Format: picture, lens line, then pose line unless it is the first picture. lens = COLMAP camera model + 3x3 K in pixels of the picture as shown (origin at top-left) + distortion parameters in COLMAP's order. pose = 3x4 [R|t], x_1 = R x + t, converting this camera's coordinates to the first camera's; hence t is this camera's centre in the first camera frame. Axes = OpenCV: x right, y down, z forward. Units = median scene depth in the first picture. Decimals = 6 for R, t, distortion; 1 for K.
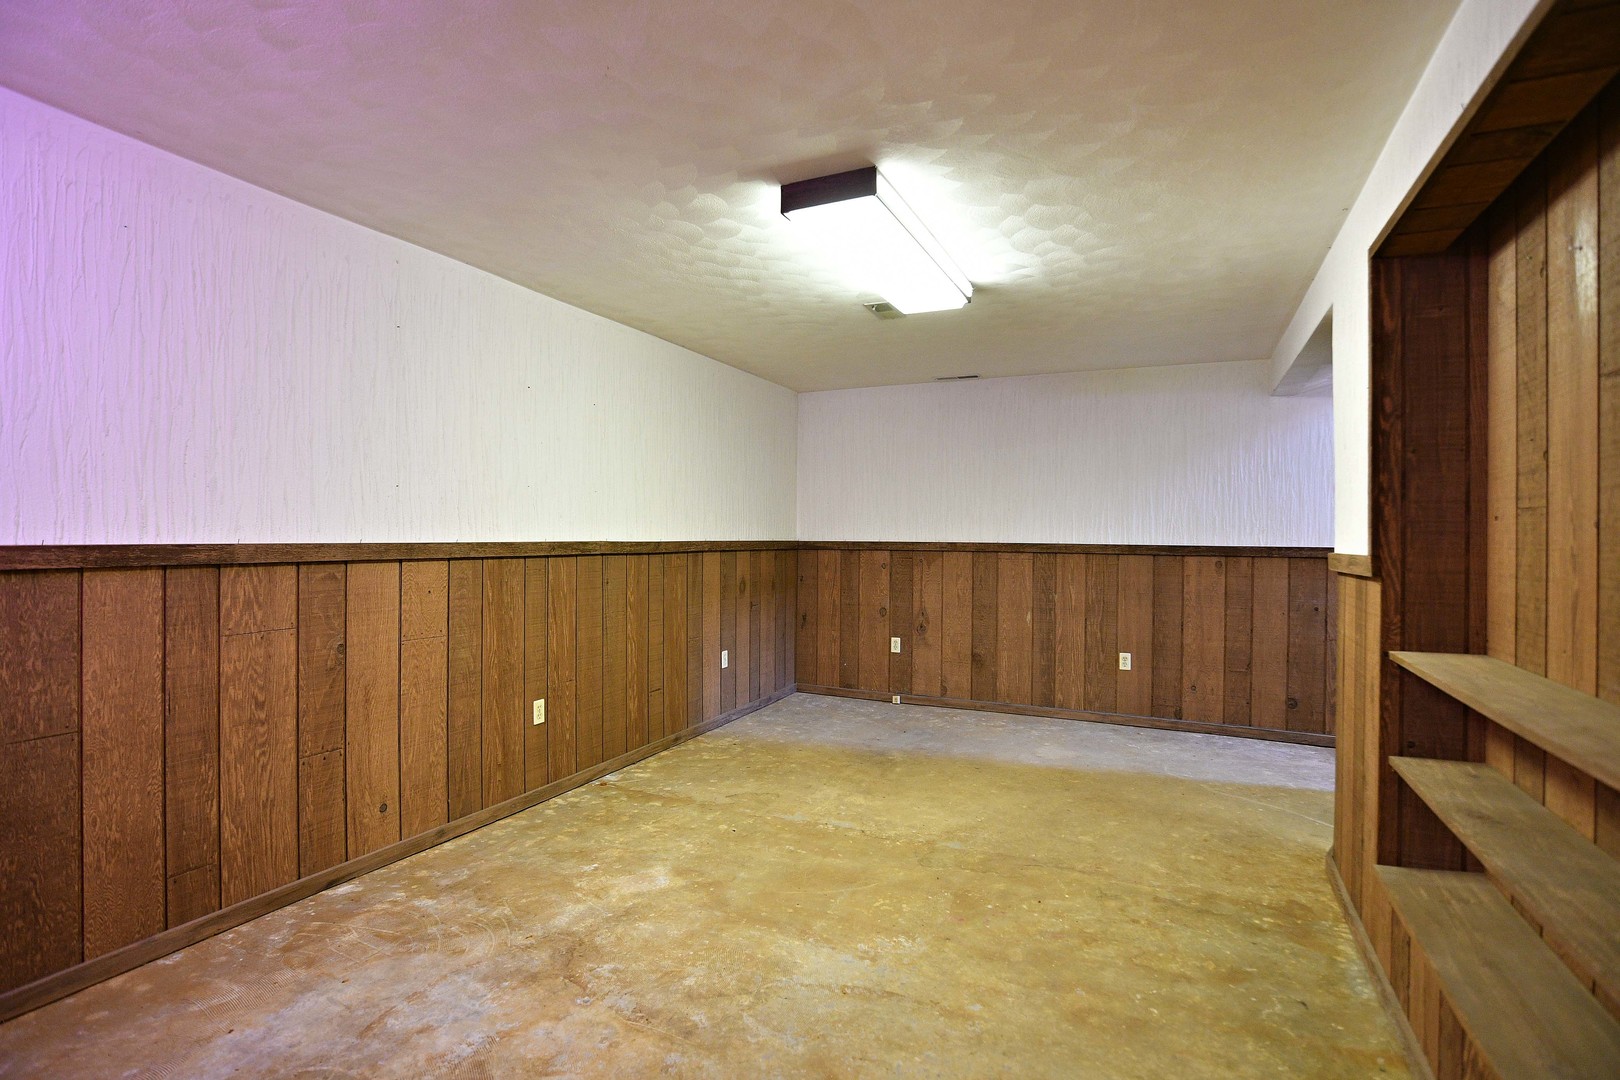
lens RADIAL K [[787.8, 0, 809.4], [0, 787.8, 541.3], [0, 0, 1]] dist [-0.016631, 0.000900]
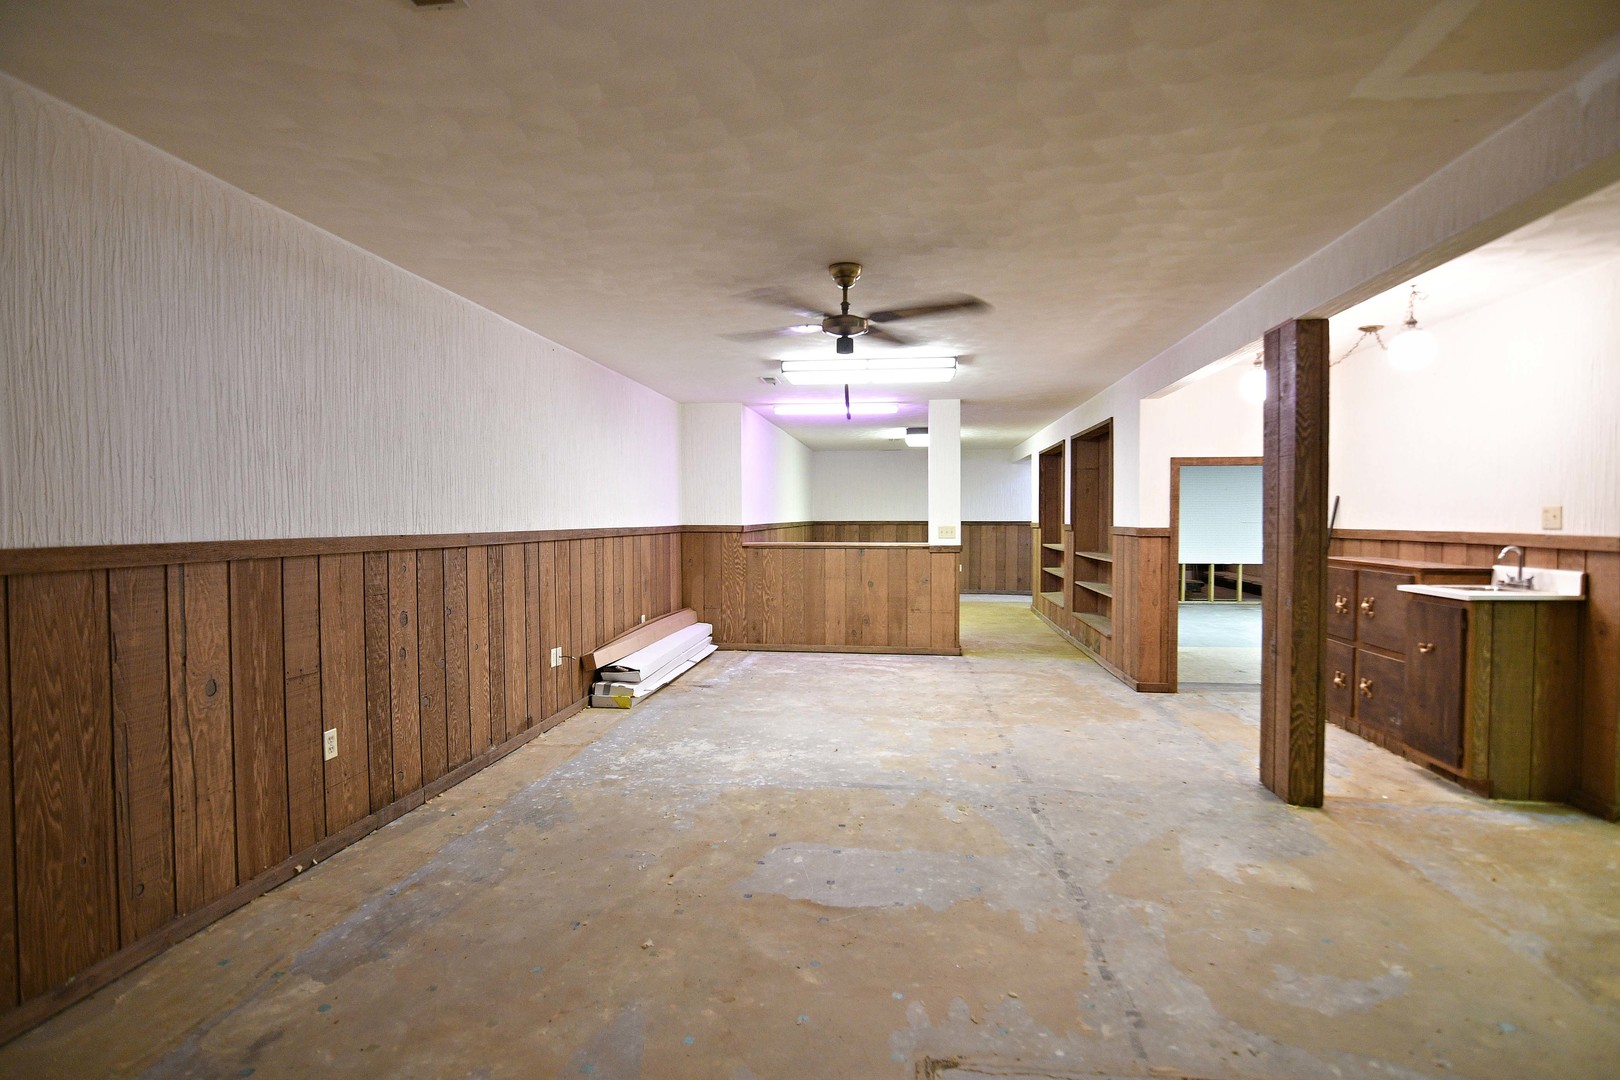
lens RADIAL K [[787.8, 0, 810.0], [0, 787.8, 540.5], [0, 0, 1]] dist [-0.016631, 0.000900]
pose [[0.951083, -0.033818, 0.307077, -0.852636], [0.027100, 0.999291, 0.026117, -0.014399], [-0.307743, -0.016518, 0.951326, -1.287023]]
